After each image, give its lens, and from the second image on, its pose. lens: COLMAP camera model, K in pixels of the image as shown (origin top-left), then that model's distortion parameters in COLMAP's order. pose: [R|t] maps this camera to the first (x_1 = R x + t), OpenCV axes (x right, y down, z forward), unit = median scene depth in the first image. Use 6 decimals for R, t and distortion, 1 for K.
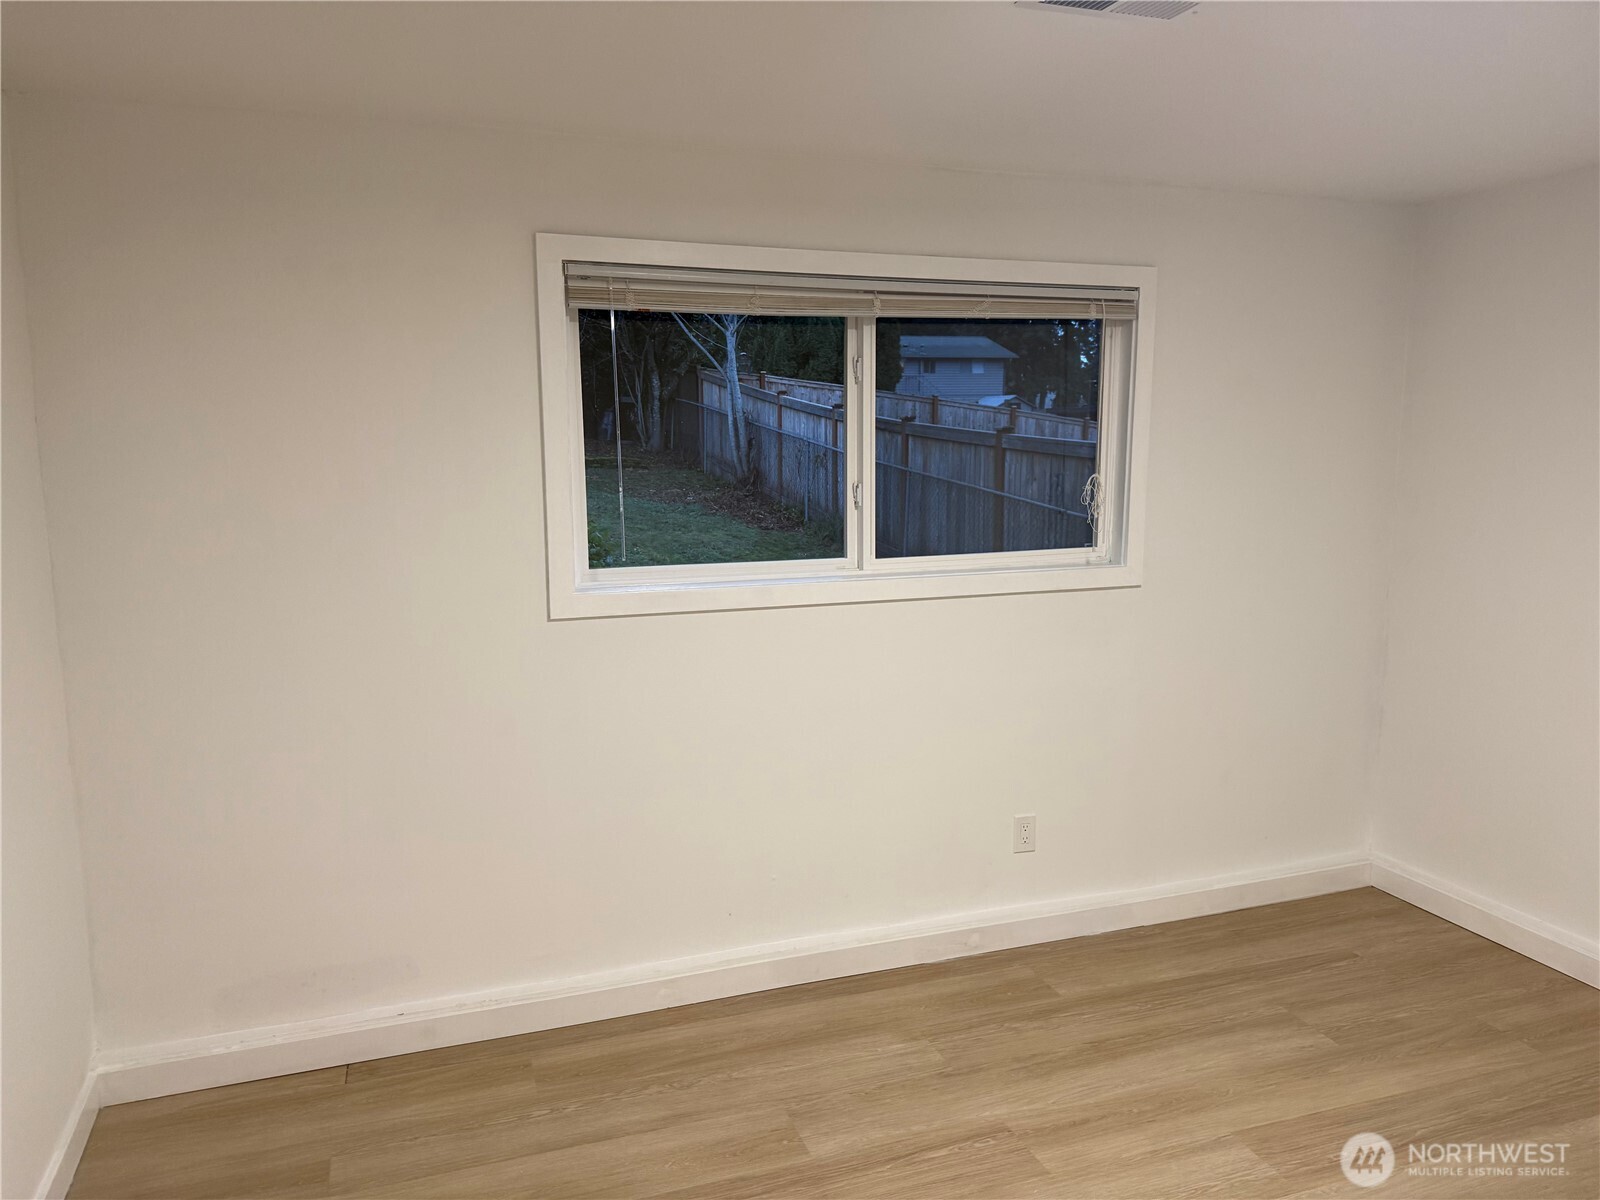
lens RADIAL K [[1114.2, 0, 800.0], [0, 1114.2, 600.0], [0, 0, 1]] dist [0.062877, -0.059956]
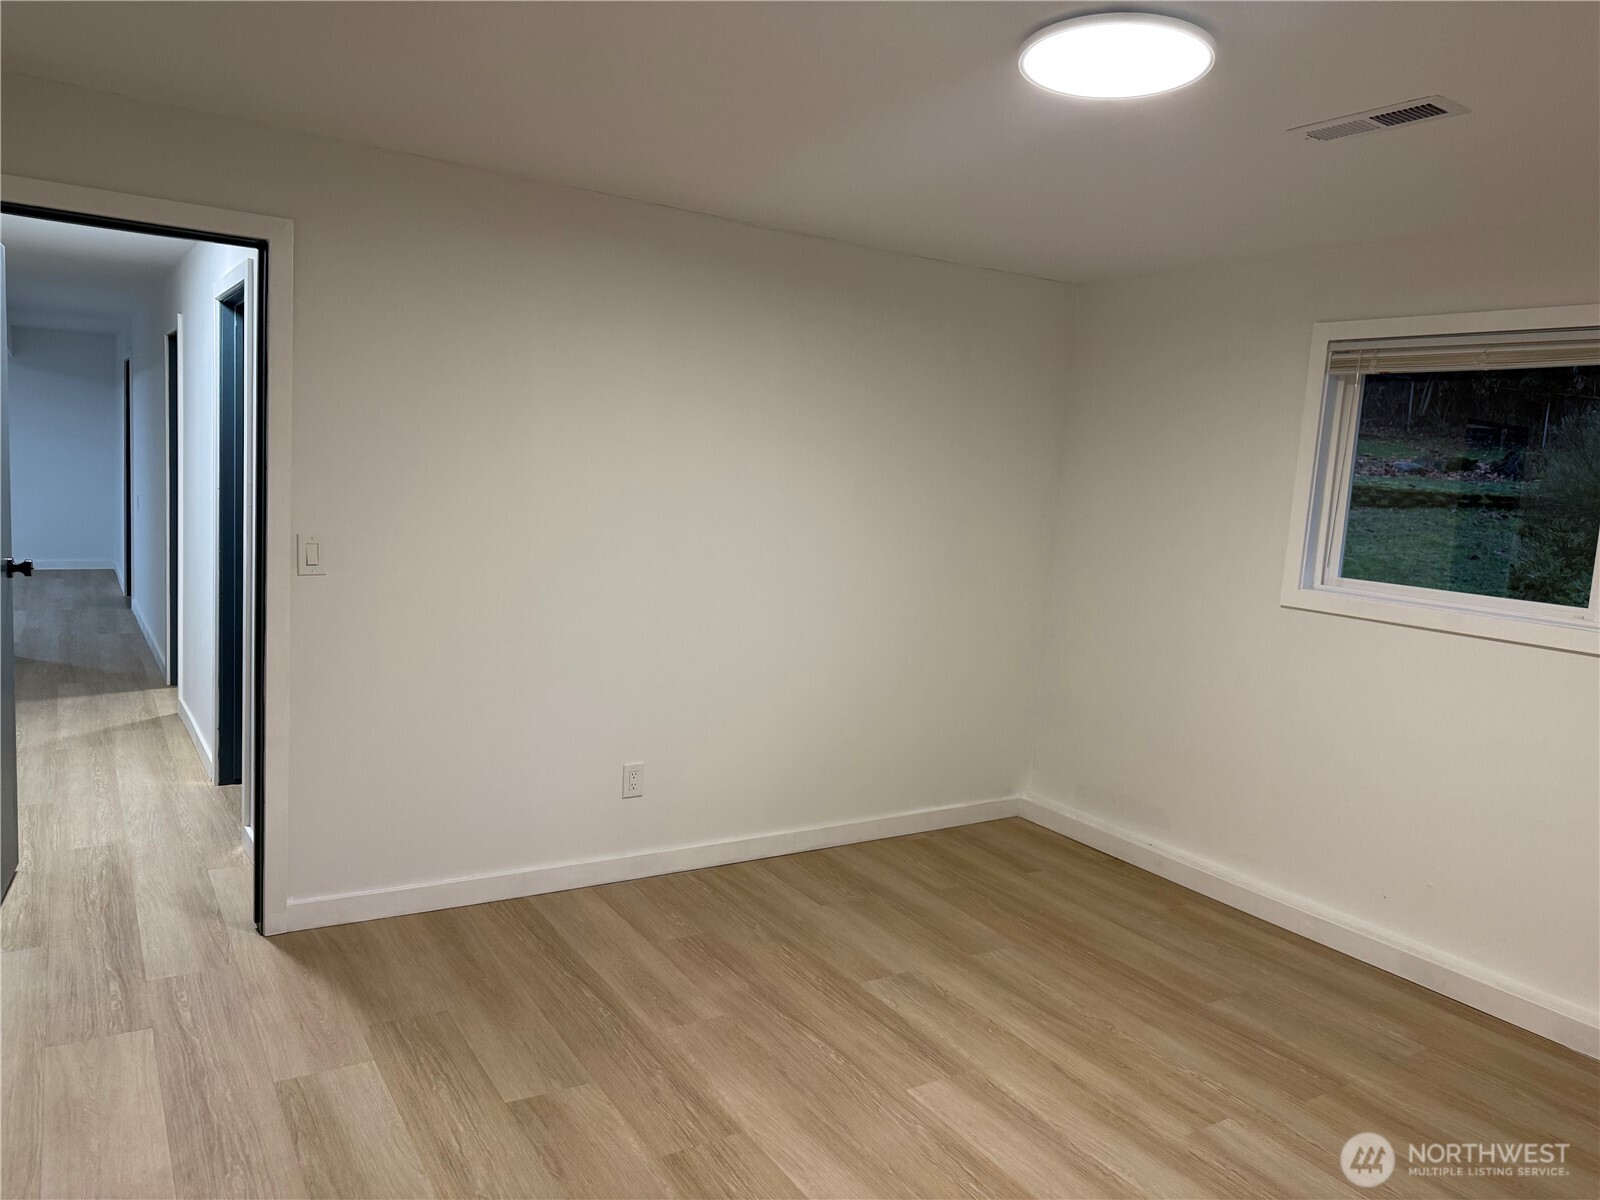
lens RADIAL K [[1114.2, 0, 800.0], [0, 1114.2, 600.0], [0, 0, 1]] dist [0.062877, -0.059956]
pose [[0.251908, 0.142649, -0.957180, 0.957192], [-0.195071, 0.976259, 0.094154, -0.004637], [0.947887, 0.163000, 0.273755, 0.086434]]
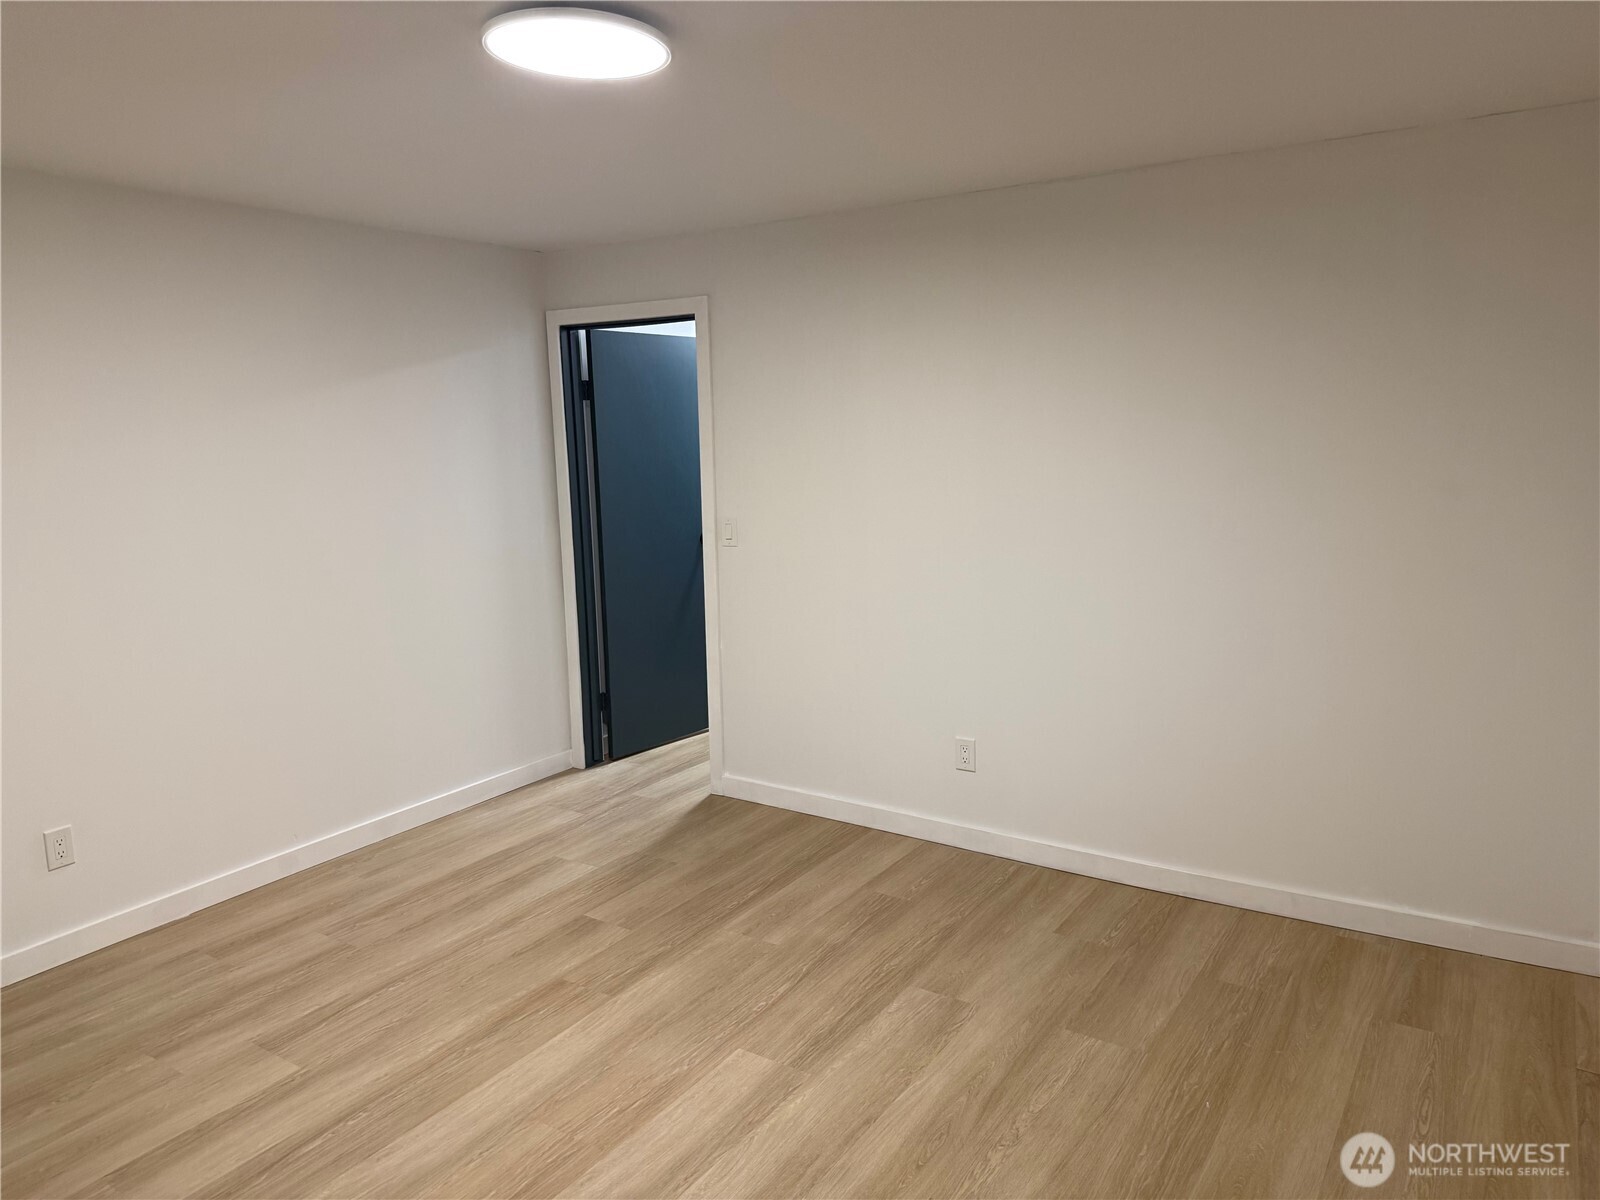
lens RADIAL K [[1109.5, 0, 798.1], [0, 1109.5, 604.0], [0, 0, 1]] dist [0.177255, -0.319539]
pose [[-0.768518, 0.117480, -0.628951, 0.659921], [-0.067225, 0.962732, 0.261968, -0.158689], [0.636287, 0.243609, -0.731979, 1.155193]]
